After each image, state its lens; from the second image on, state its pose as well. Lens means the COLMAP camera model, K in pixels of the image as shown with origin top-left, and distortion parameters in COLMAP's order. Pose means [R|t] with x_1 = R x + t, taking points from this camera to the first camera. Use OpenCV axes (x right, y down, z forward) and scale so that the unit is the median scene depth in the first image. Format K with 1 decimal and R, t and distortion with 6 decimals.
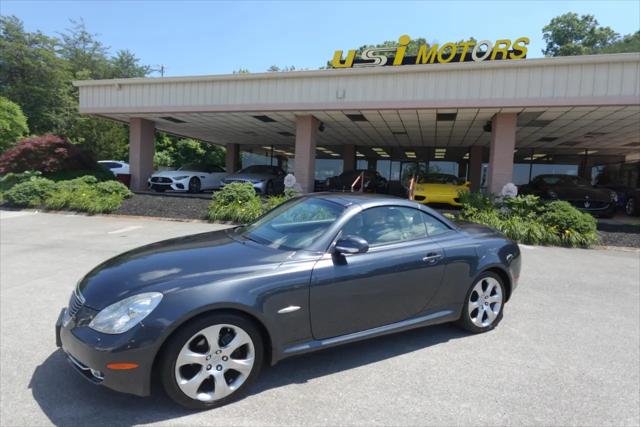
lens RADIAL K [[360.2, 0, 320.0], [0, 360.2, 213.5], [0, 0, 1]] dist [-0.001552, -0.001470]
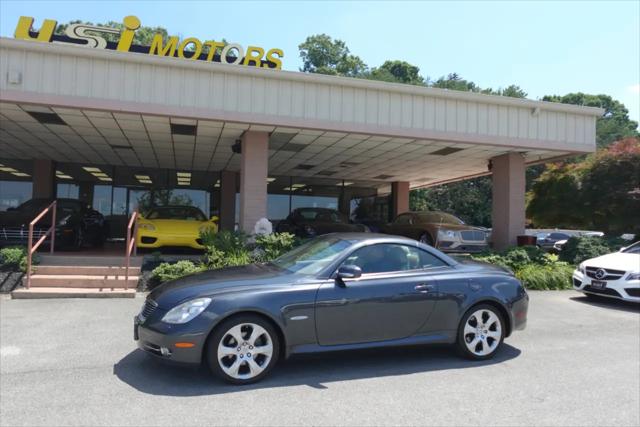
lens RADIAL K [[486.1, 0, 320.0], [0, 486.1, 213.5], [0, 0, 1]] dist [-0.003459, 0.001169]
pose [[0.838760, 0.000460, 0.544501, 0.020749], [0.051066, 0.995526, -0.079503, -0.001189], [-0.542101, 0.094489, 0.834984, 0.014881]]
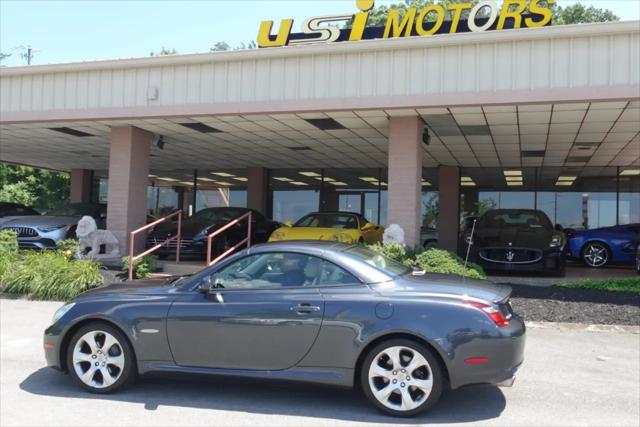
lens RADIAL K [[618.1, 0, 320.0], [0, 618.1, 213.5], [0, 0, 1]] dist [-0.005426, -0.001345]
pose [[0.999579, -0.019065, -0.021854, 0.182161], [0.016501, 0.993569, -0.112017, 0.007783], [0.023849, 0.111609, 0.993466, -0.041124]]
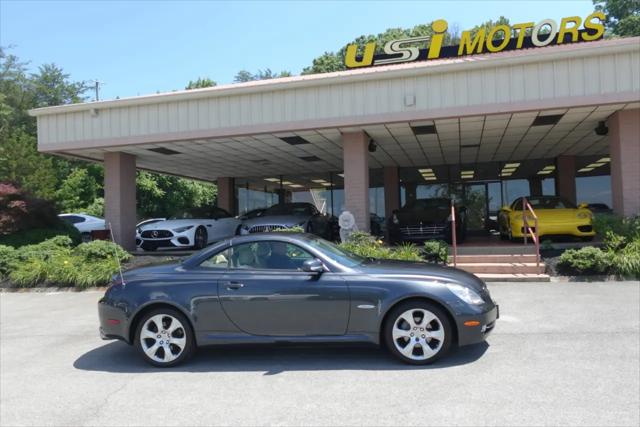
lens RADIAL K [[506.1, 0, 320.0], [0, 506.1, 213.5], [0, 0, 1]] dist [-0.005800, 0.002890]
pose [[0.996445, -0.077912, 0.032063, -0.086330], [0.080834, 0.991377, -0.103136, -0.002086], [-0.023751, 0.105361, 0.994150, -0.009277]]
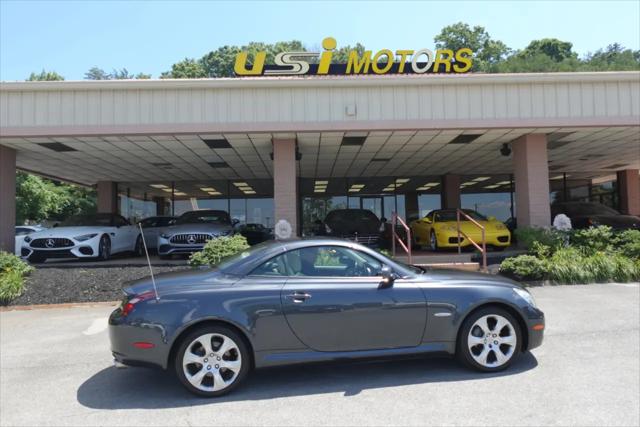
lens RADIAL K [[506.1, 0, 320.0], [0, 506.1, 213.5], [0, 0, 1]] dist [-0.005800, 0.002890]
pose [[0.943763, -0.055423, 0.325946, -0.171513], [0.093616, 0.990300, -0.102675, -0.007284], [-0.317093, 0.127414, 0.939796, 0.025820]]
